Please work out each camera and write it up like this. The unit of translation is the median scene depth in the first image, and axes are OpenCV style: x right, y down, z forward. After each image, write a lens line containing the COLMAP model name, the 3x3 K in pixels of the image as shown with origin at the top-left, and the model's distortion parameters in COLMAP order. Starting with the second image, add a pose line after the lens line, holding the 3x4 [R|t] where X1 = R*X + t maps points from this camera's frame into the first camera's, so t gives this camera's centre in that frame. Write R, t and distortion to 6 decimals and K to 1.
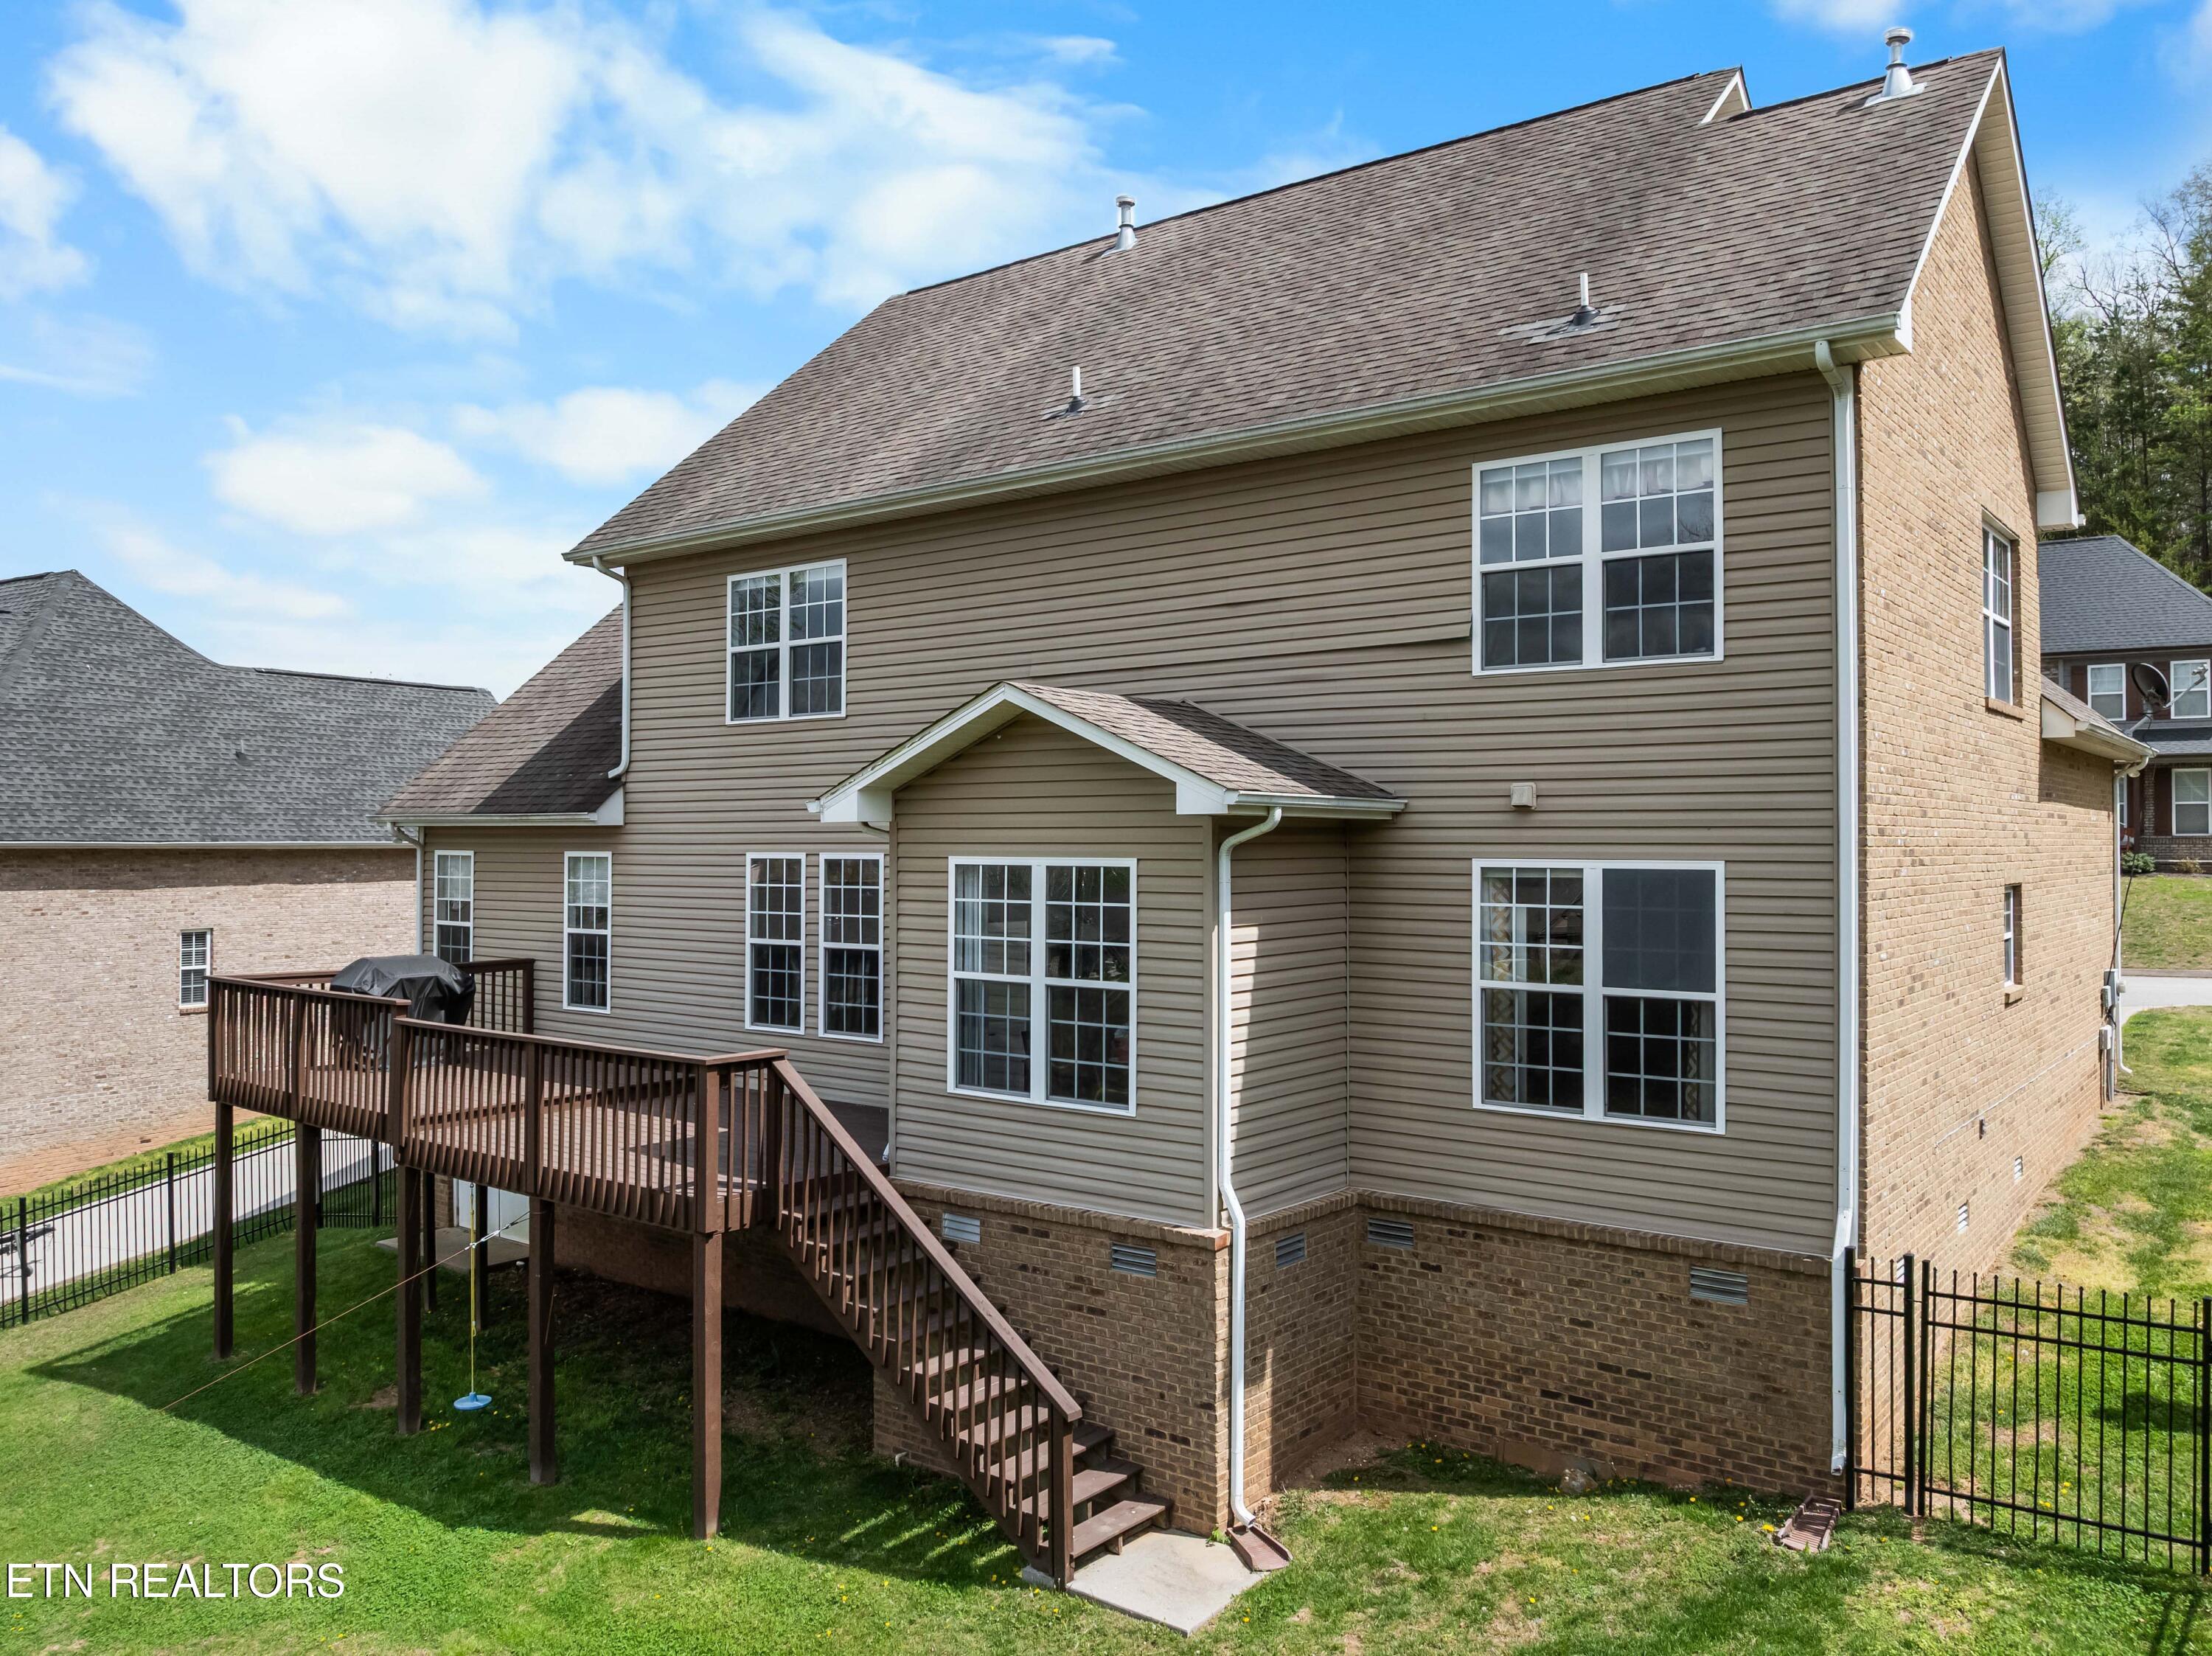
lens RADIAL K [[1597.4, 0, 1103.2], [0, 1597.4, 842.4], [0, 0, 1]] dist [-0.055650, -0.001441]
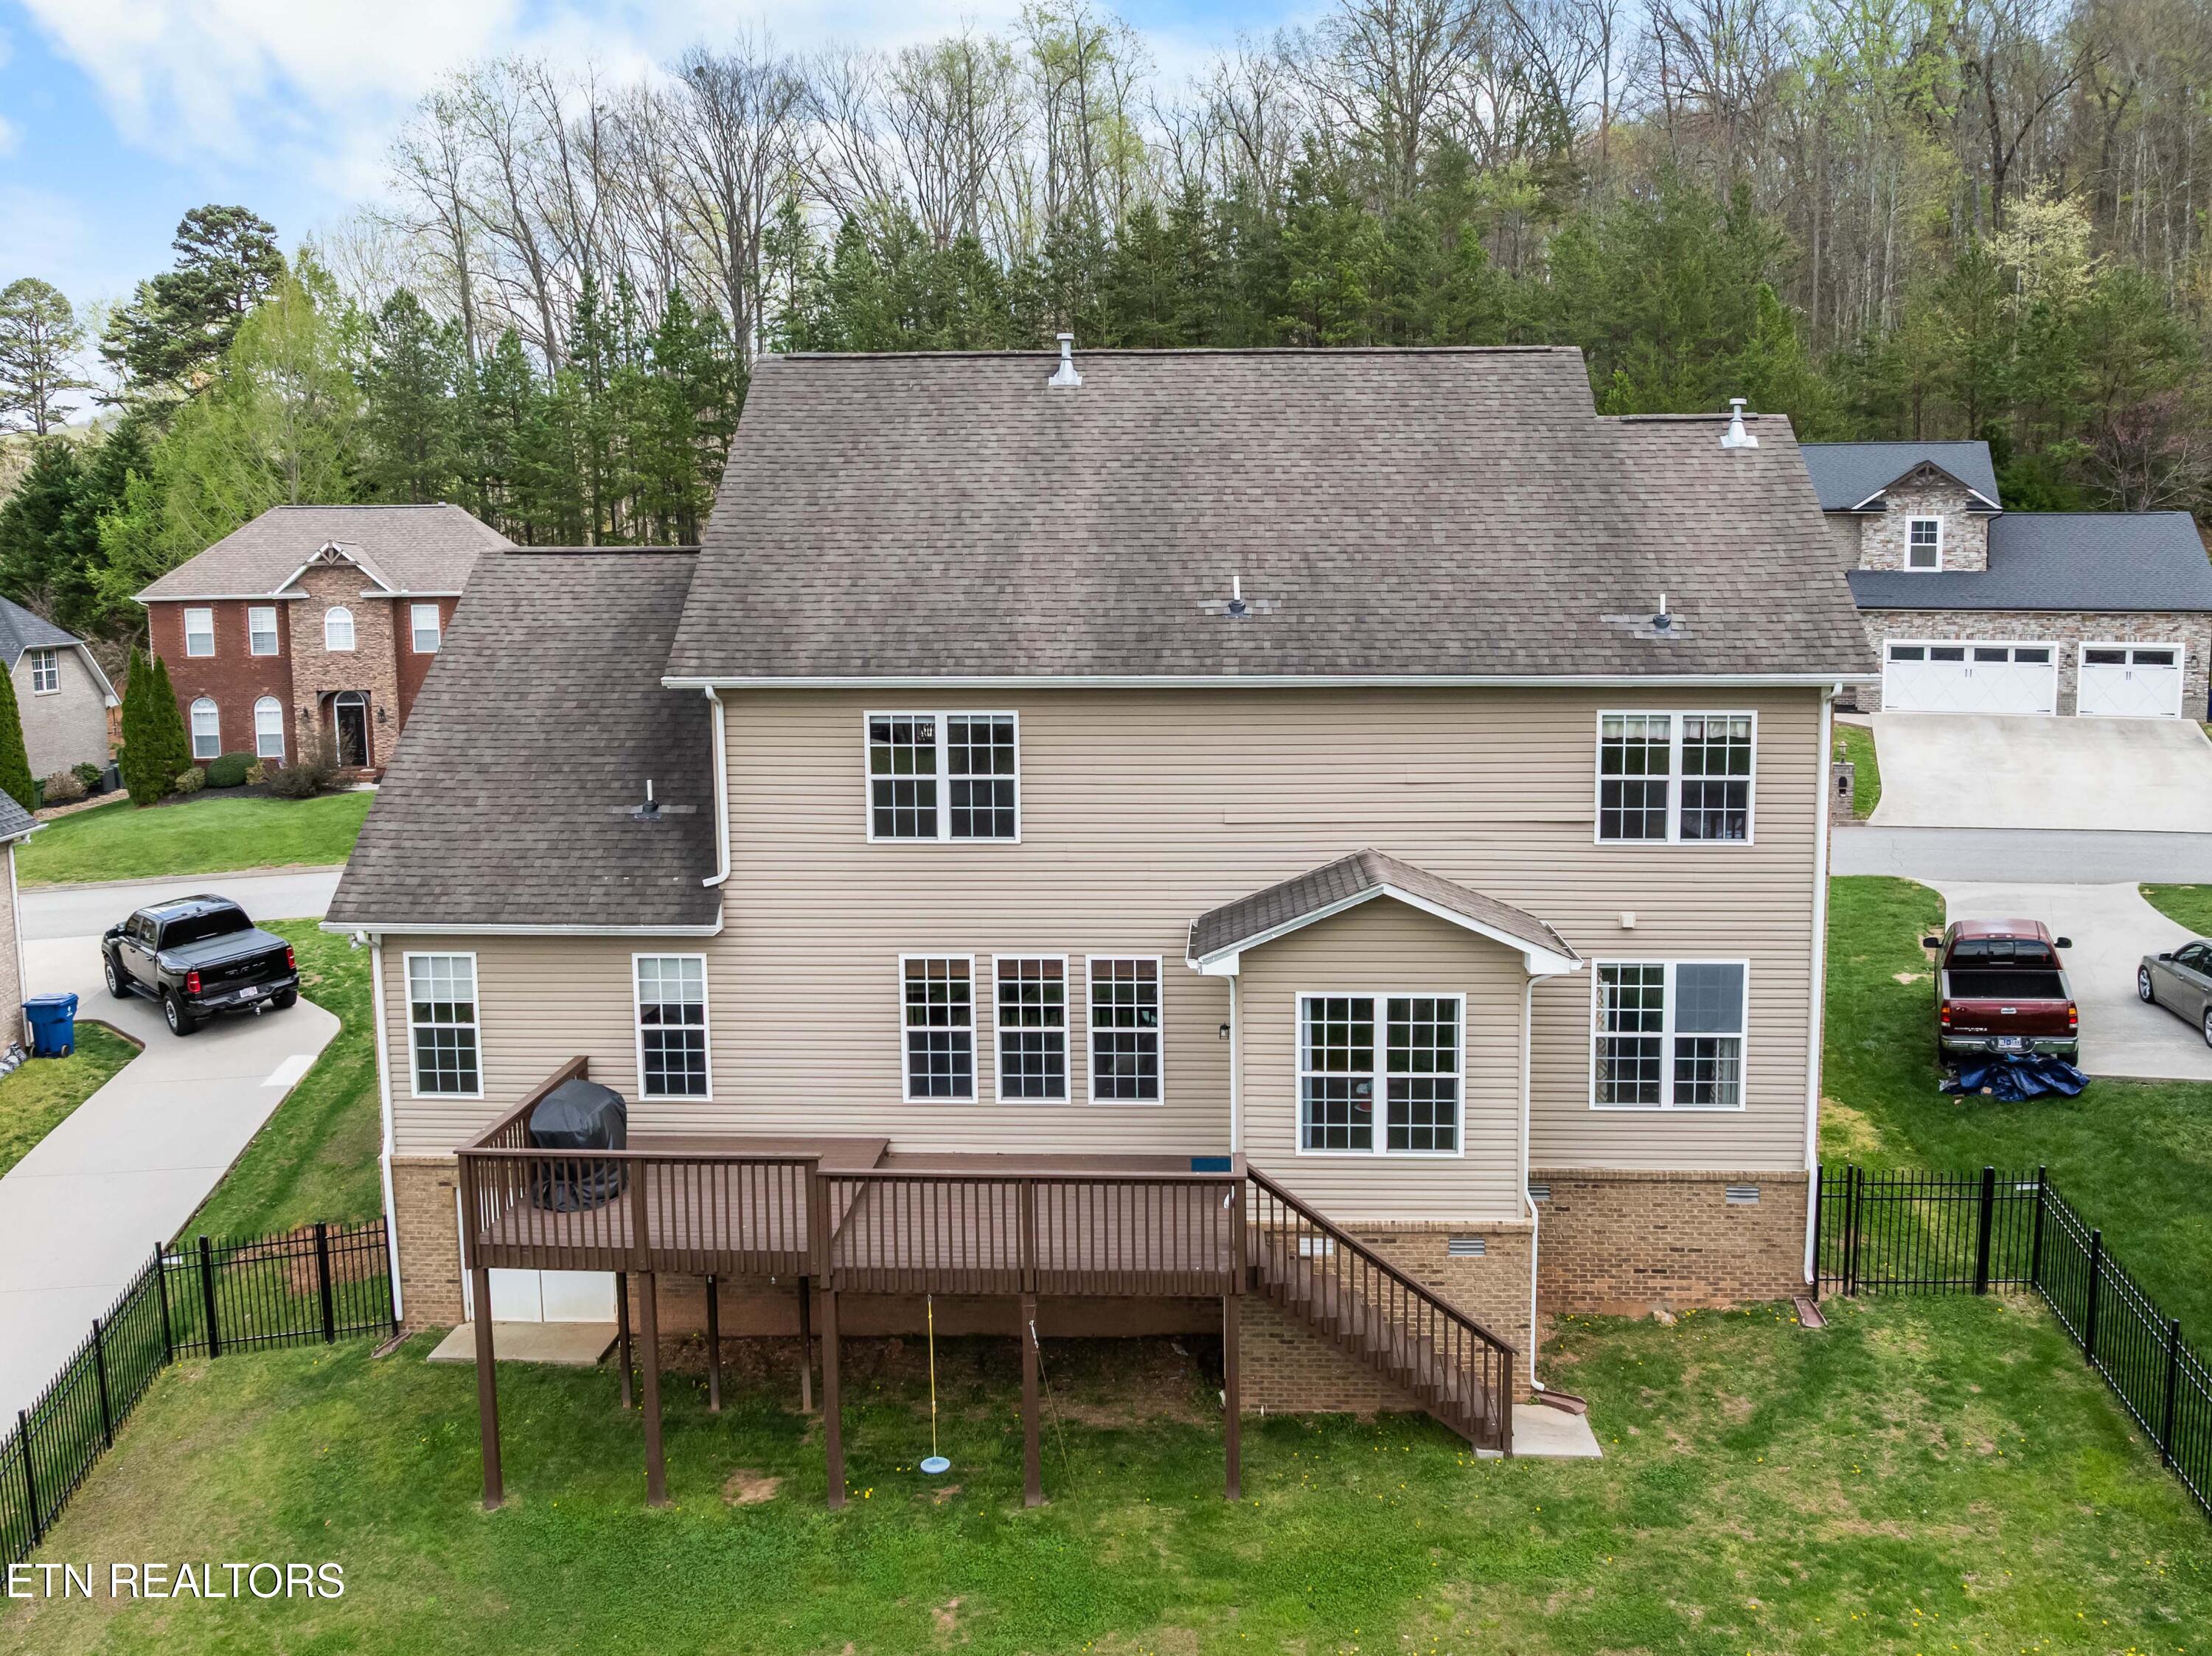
lens RADIAL K [[1797.9, 0, 1067.9], [0, 1797.9, 827.8], [0, 0, 1]] dist [-0.035589, -0.013975]
pose [[0.838051, -0.087569, 0.538518, -1.176367], [0.013682, 0.990098, 0.139709, -0.381447], [-0.545420, -0.109716, 0.830951, -0.193451]]
